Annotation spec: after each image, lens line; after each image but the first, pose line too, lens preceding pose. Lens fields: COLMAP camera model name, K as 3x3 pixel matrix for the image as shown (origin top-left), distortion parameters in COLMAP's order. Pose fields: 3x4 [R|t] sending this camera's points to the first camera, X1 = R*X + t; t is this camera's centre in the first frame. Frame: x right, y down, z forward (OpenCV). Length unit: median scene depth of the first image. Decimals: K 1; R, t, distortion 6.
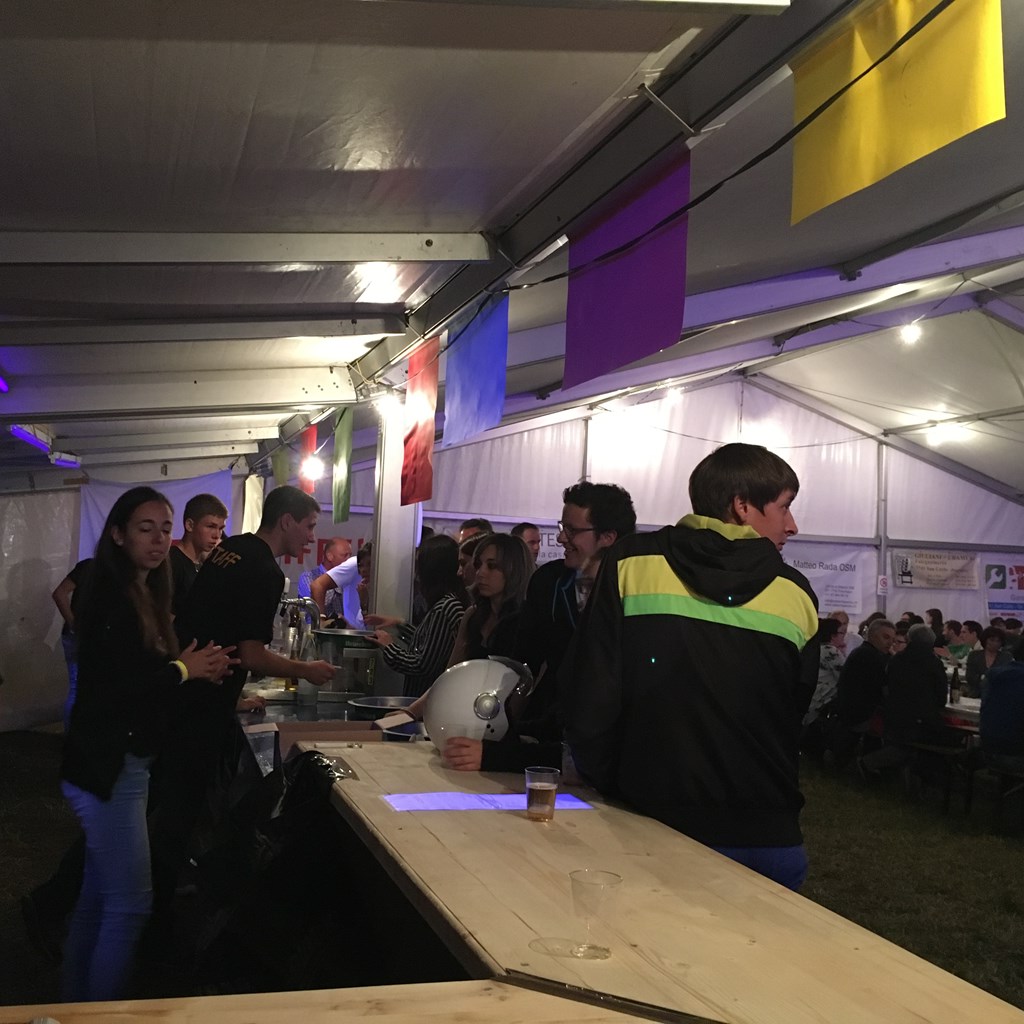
lens RADIAL K [[1172.6, 0, 508.7], [0, 1172.6, 510.2], [0, 0, 1]] dist [0.093745, -0.124646]
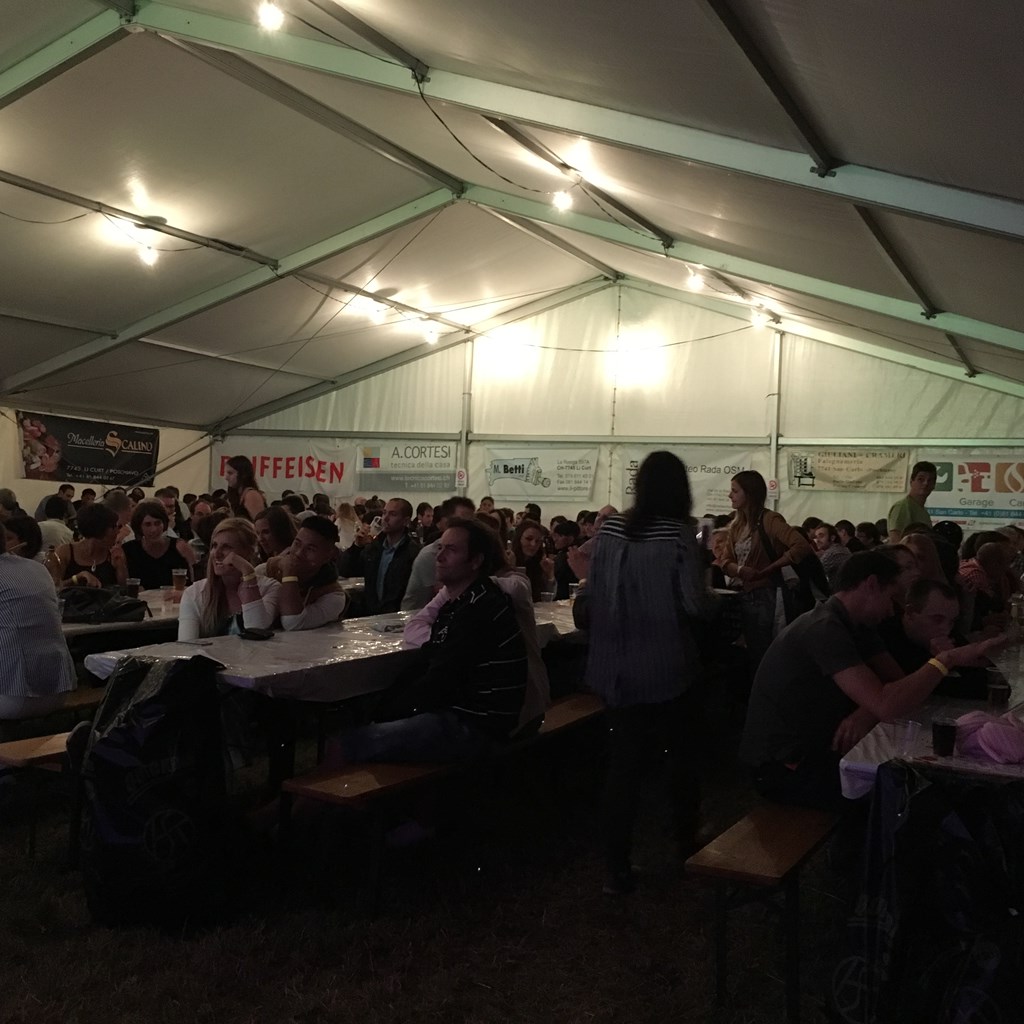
lens RADIAL K [[1172.6, 0, 508.7], [0, 1172.6, 510.2], [0, 0, 1]] dist [0.093745, -0.124646]
pose [[0.700157, -0.003044, -0.713983, 0.815886], [0.038187, 0.998719, 0.033190, 0.042194], [0.712967, -0.050504, 0.699376, 0.221557]]
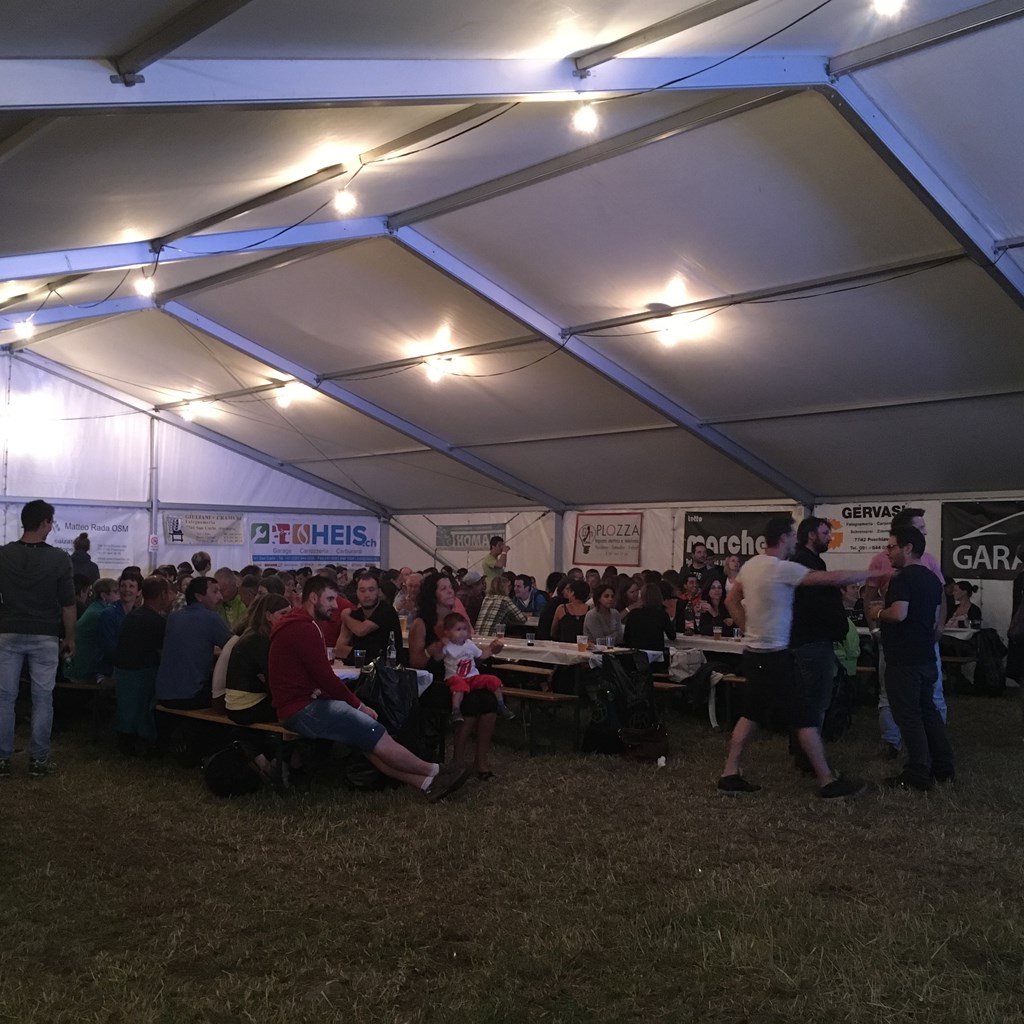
lens RADIAL K [[1172.6, 0, 508.7], [0, 1172.6, 510.2], [0, 0, 1]] dist [0.093745, -0.124646]
pose [[0.909564, -0.013572, 0.415341, 0.155334], [0.001921, 0.999593, 0.028457, 0.000285], [-0.415559, -0.025086, 0.909220, -0.168083]]
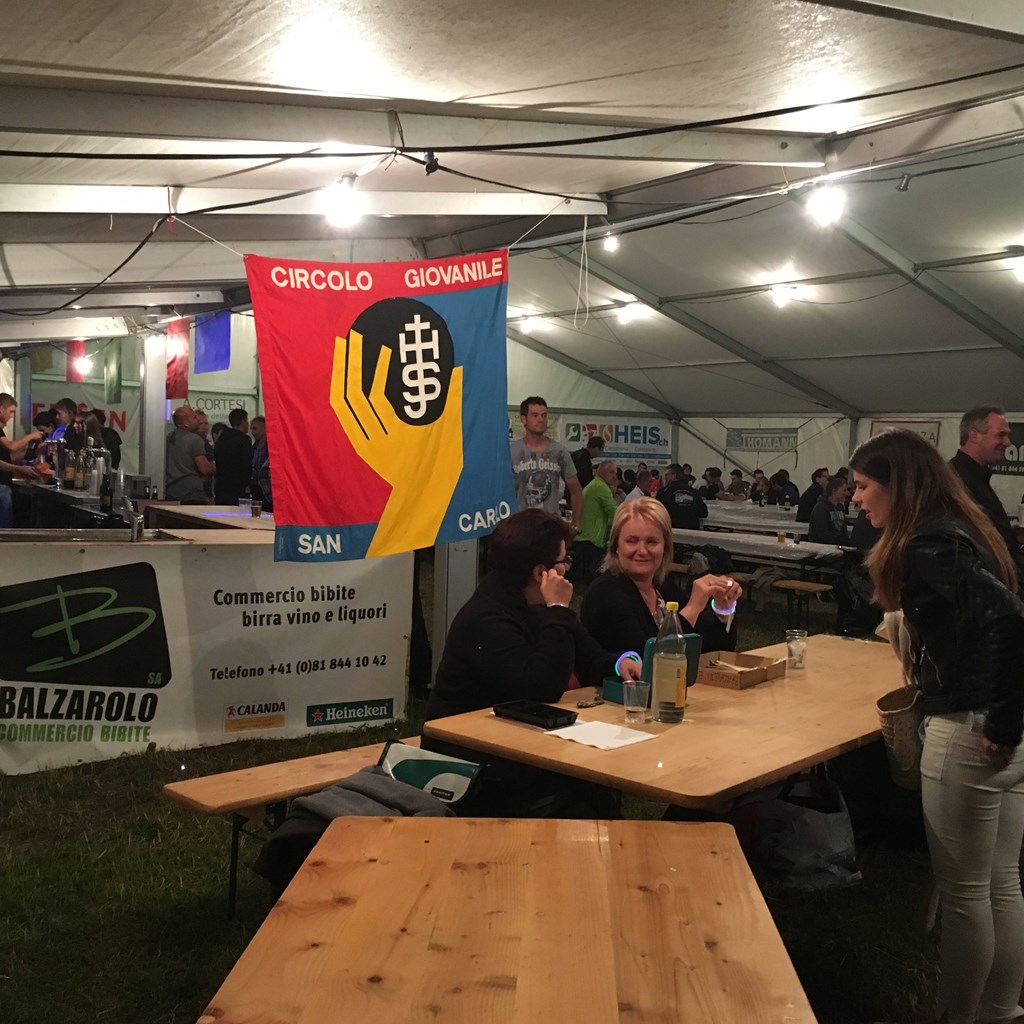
lens RADIAL K [[1172.6, 0, 508.7], [0, 1172.6, 510.2], [0, 0, 1]] dist [0.093745, -0.124646]
pose [[0.962099, -0.022117, 0.271801, -0.021760], [-0.011392, 0.992576, 0.121093, -0.016875], [-0.272462, -0.119600, 0.954704, -0.263098]]
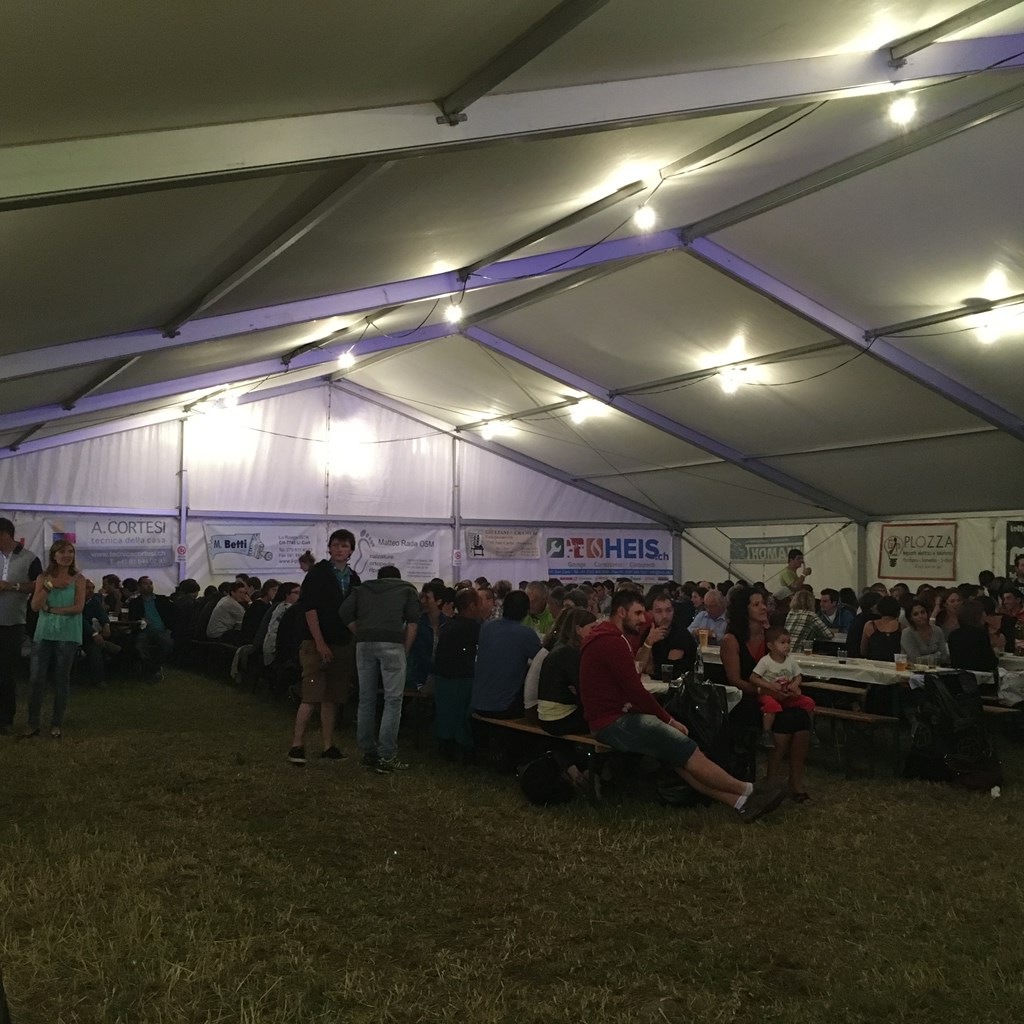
lens RADIAL K [[1172.6, 0, 508.7], [0, 1172.6, 510.2], [0, 0, 1]] dist [0.093745, -0.124646]
pose [[0.982609, -0.023767, 0.184162, 0.150580], [0.021519, 0.999668, 0.014198, 0.000050], [-0.184438, -0.009988, 0.982793, -0.166331]]
